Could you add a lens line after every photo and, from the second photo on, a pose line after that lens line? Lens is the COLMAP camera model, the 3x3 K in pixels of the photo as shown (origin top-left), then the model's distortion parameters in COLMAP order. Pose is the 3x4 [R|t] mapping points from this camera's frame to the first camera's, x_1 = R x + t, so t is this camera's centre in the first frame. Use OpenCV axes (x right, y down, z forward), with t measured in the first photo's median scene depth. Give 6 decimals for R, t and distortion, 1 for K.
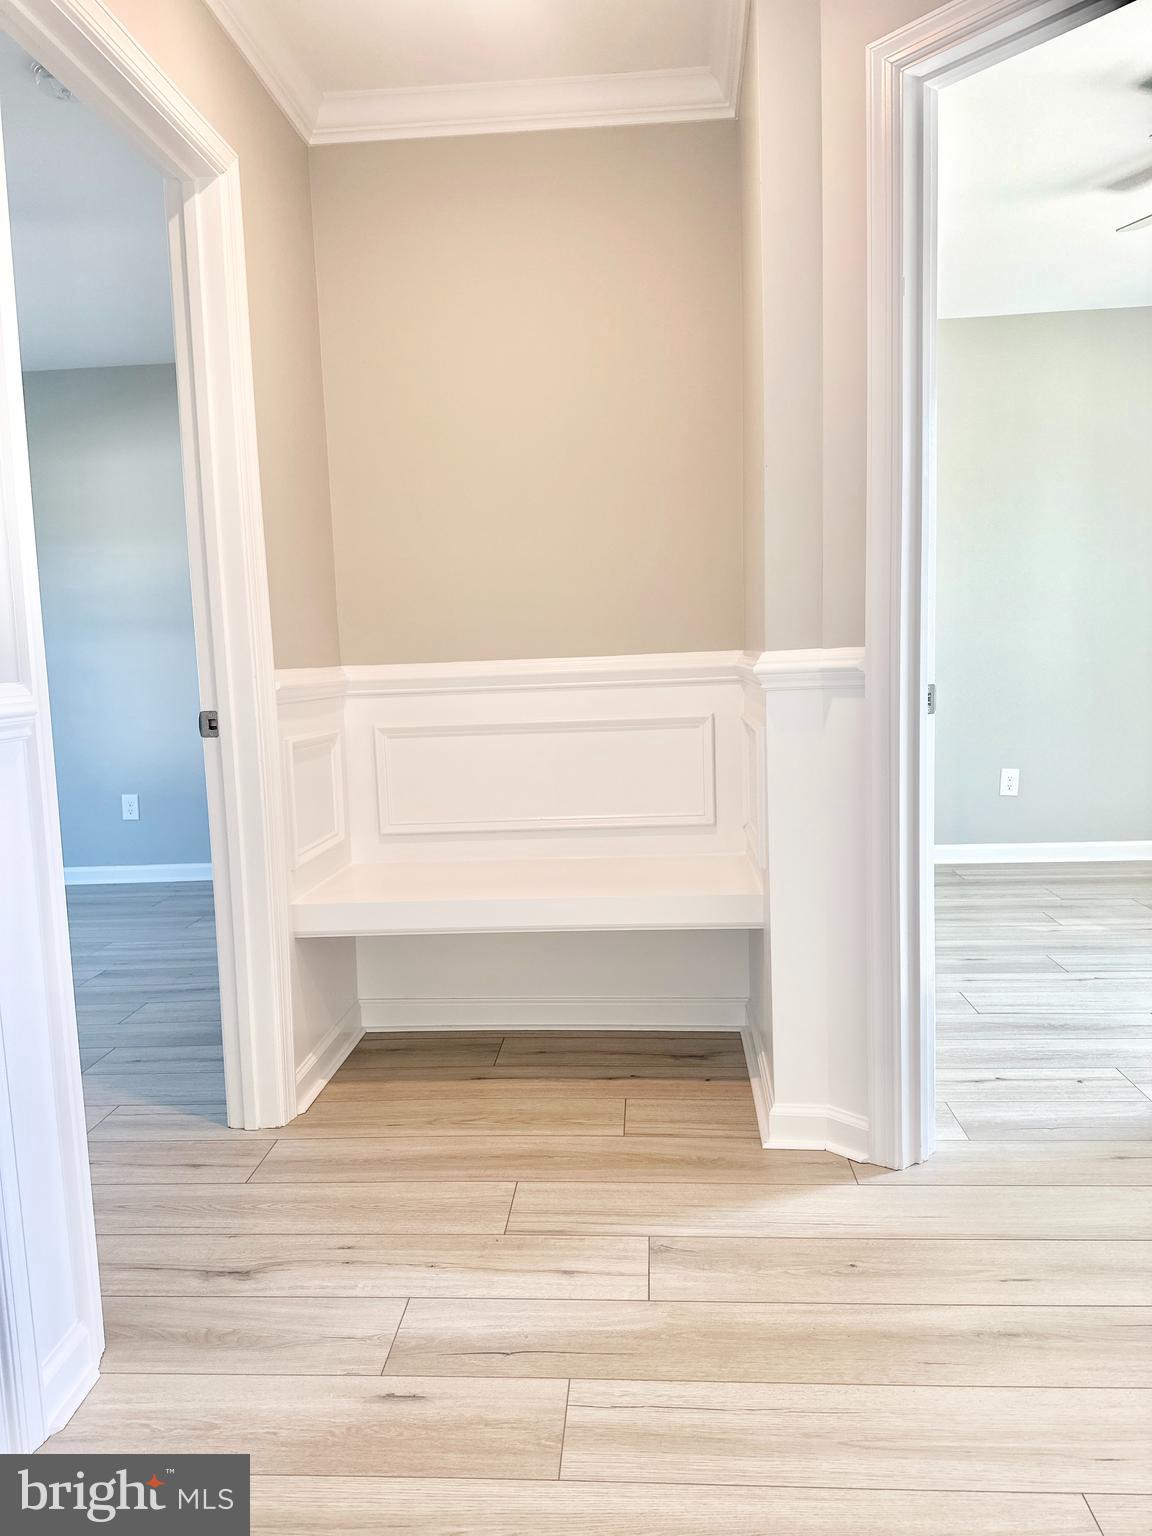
lens RADIAL K [[1080.9, 0, 576.1], [0, 1080.9, 763.2], [0, 0, 1]] dist [0.064349, -0.079992]
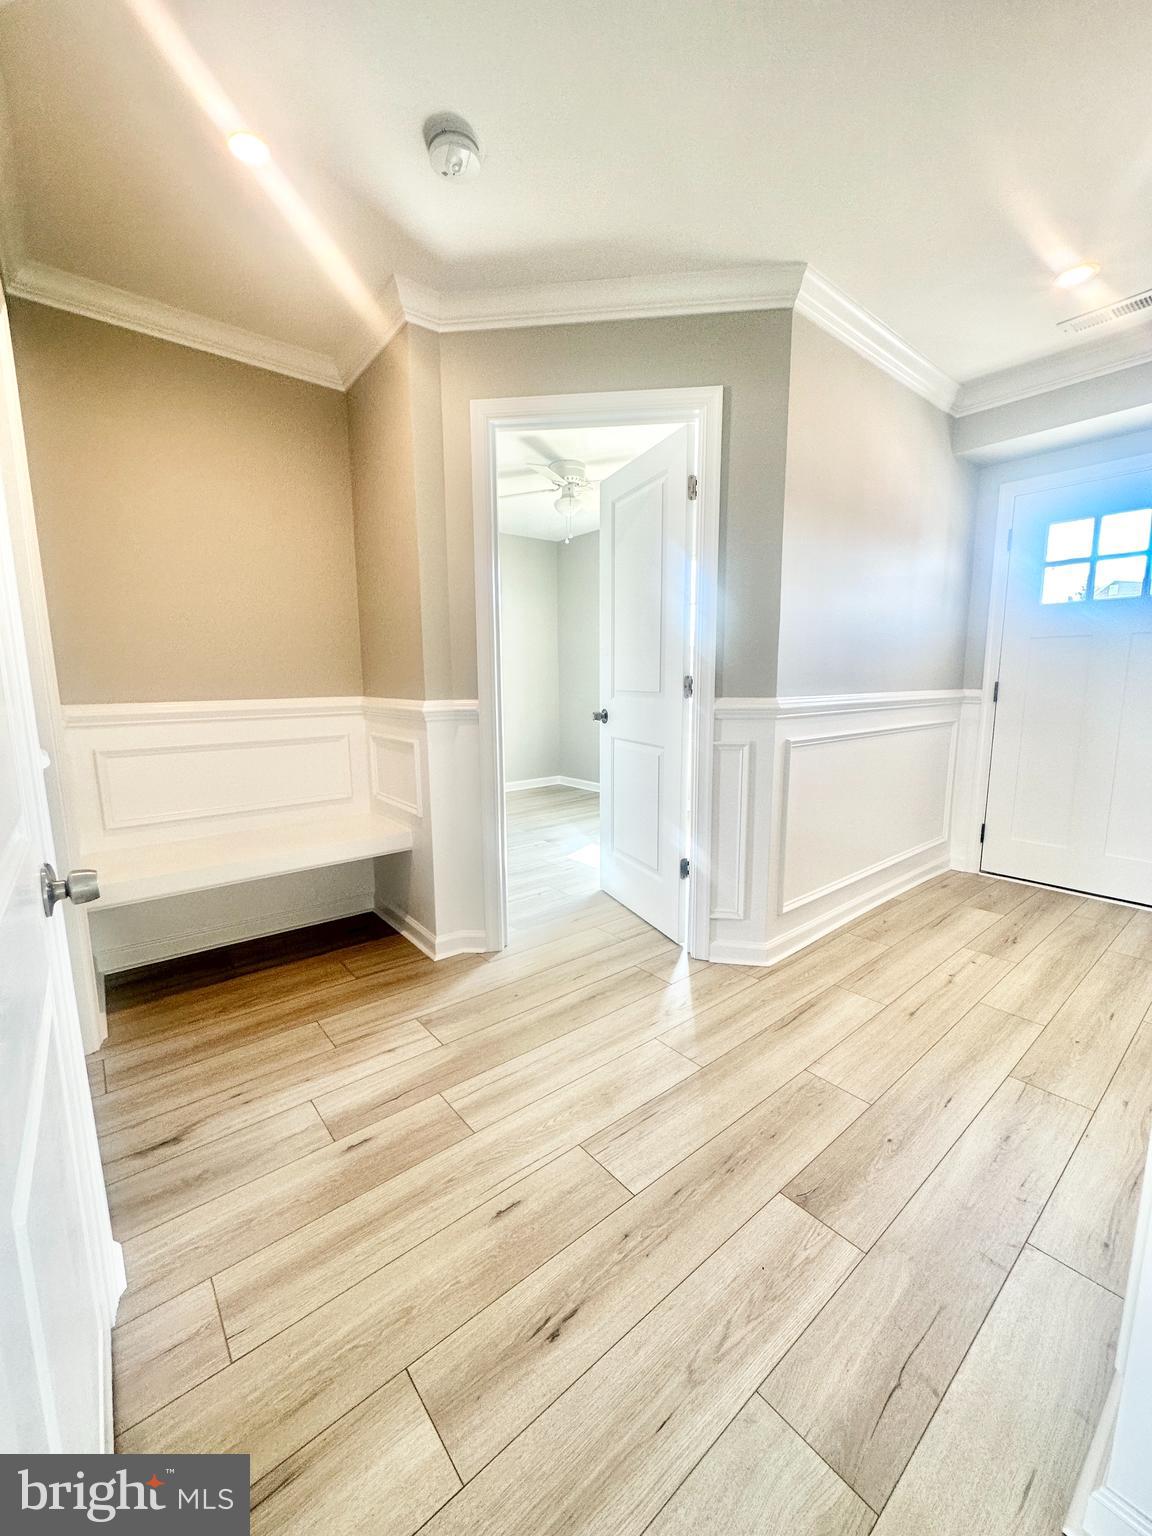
lens RADIAL K [[611.7, 0, 572.6], [0, 611.7, 764.5], [0, 0, 1]] dist [0.000869, 0.000547]
pose [[0.724045, -0.062671, 0.686899, -0.416915], [0.050656, 0.998006, 0.037660, -0.021595], [-0.687890, 0.007528, 0.725776, 0.060921]]
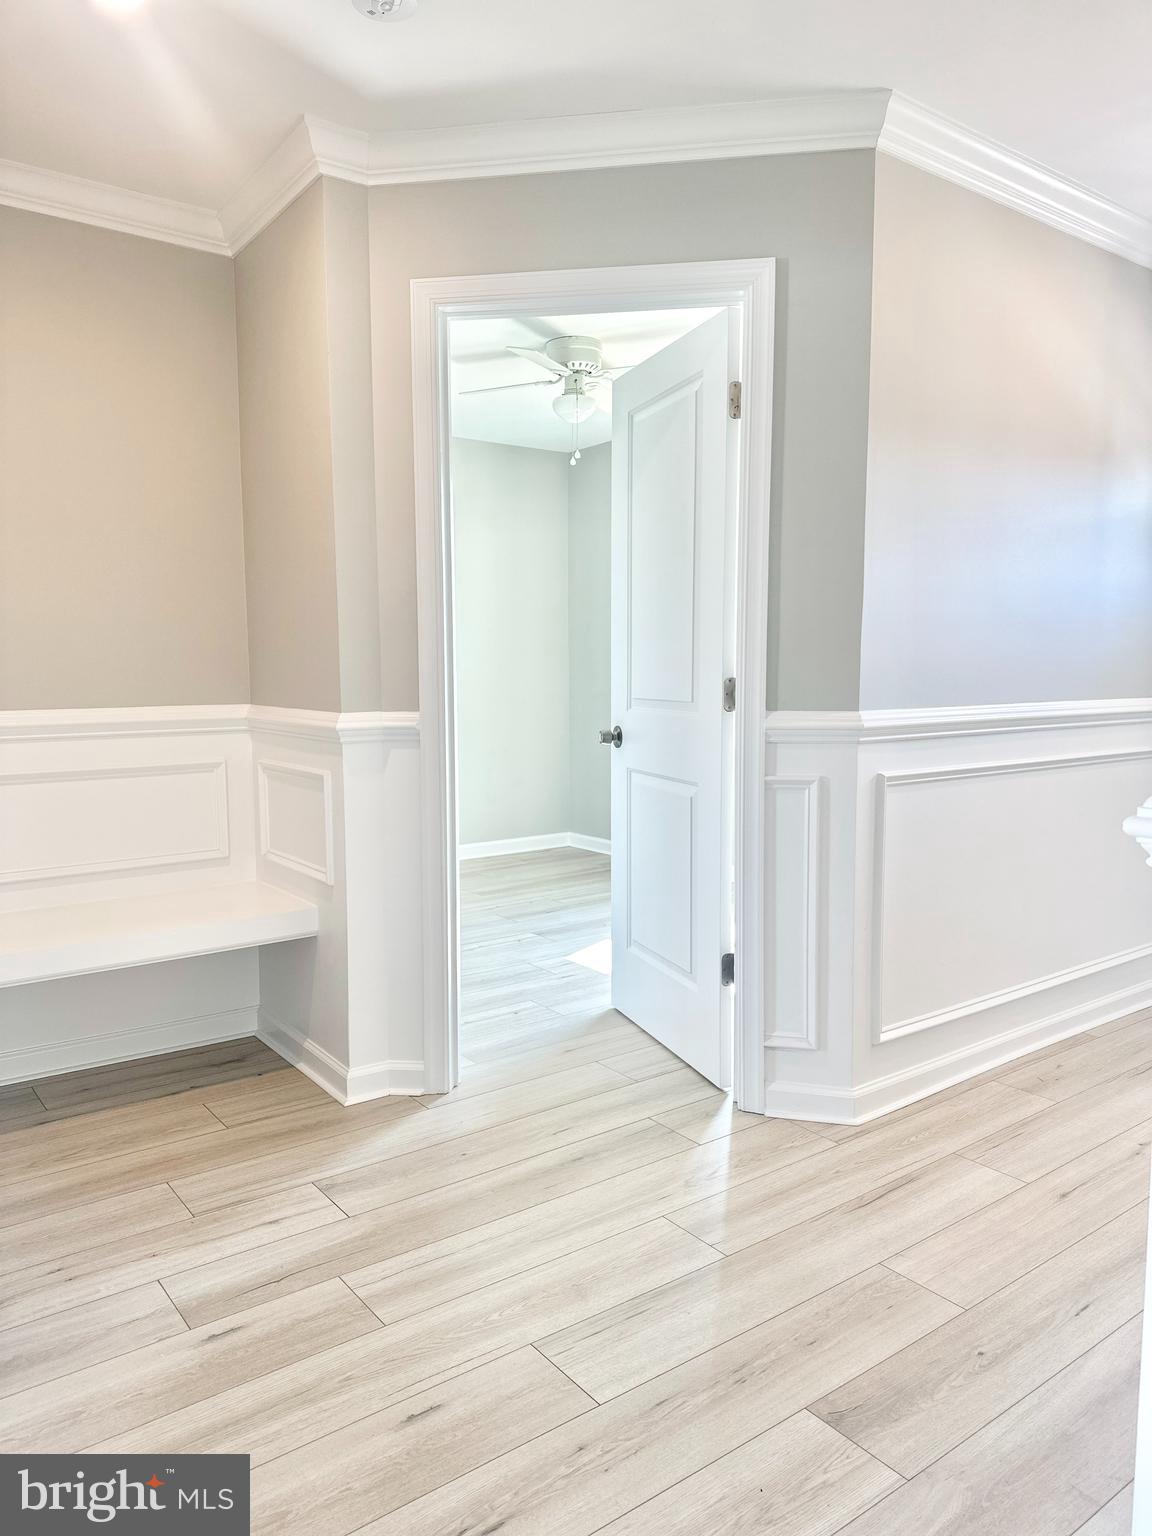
lens RADIAL K [[1080.9, 0, 567.1], [0, 1080.9, 760.4], [0, 0, 1]] dist [0.064349, -0.079992]
pose [[0.755461, -0.020925, 0.654860, -0.510106], [0.042993, 0.998919, -0.017679, -0.014147], [-0.653782, 0.041510, 0.755544, -0.151146]]
